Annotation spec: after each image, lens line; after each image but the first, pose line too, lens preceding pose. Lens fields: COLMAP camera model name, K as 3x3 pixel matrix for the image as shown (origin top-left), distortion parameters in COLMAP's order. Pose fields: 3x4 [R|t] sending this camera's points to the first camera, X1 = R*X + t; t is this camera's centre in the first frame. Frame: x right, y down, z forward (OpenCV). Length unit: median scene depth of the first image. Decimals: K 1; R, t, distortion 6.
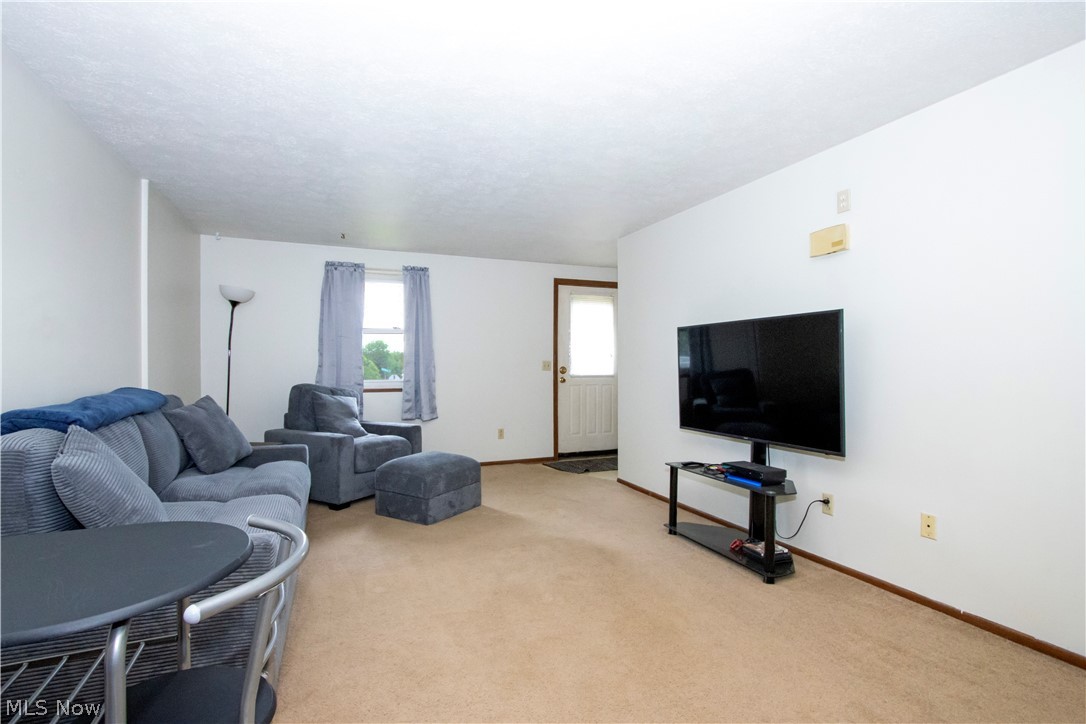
lens RADIAL K [[505.1, 0, 531.4], [0, 505.1, 362.8], [0, 0, 1]] dist [-0.003035, -0.000819]
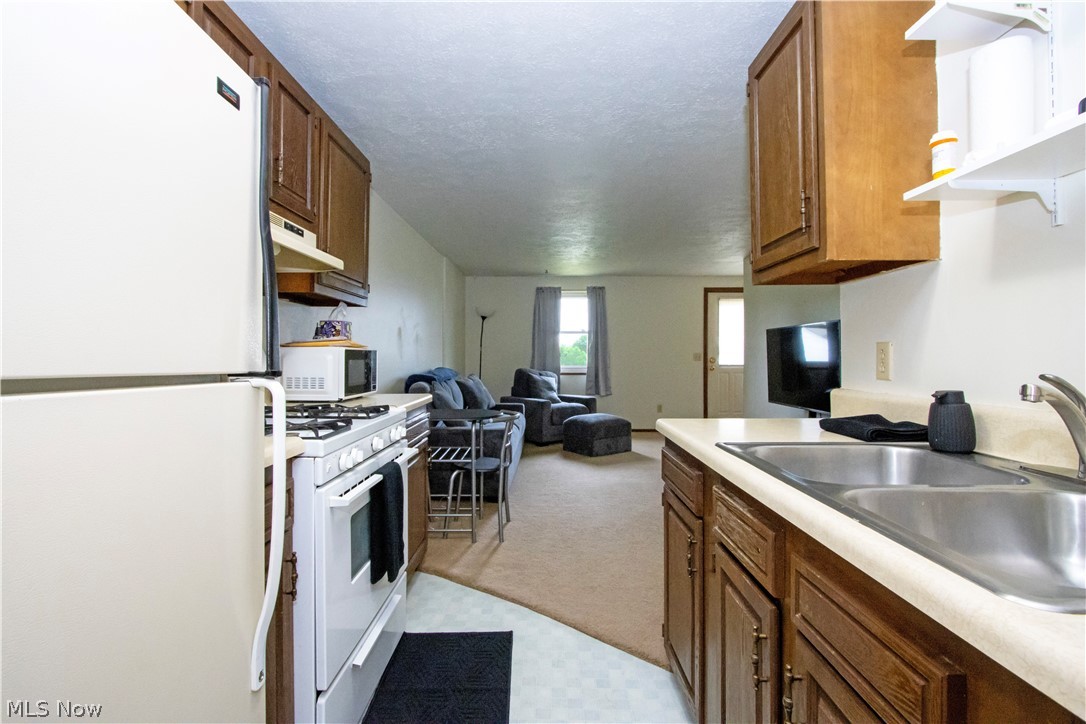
lens RADIAL K [[505.1, 0, 544.8], [0, 505.1, 356.8], [0, 0, 1]] dist [-0.003035, -0.000819]
pose [[0.922868, -0.000081, -0.385116, 0.220821], [0.001816, 0.999990, 0.004142, -0.000911], [0.385112, -0.004522, 0.922859, -0.431140]]
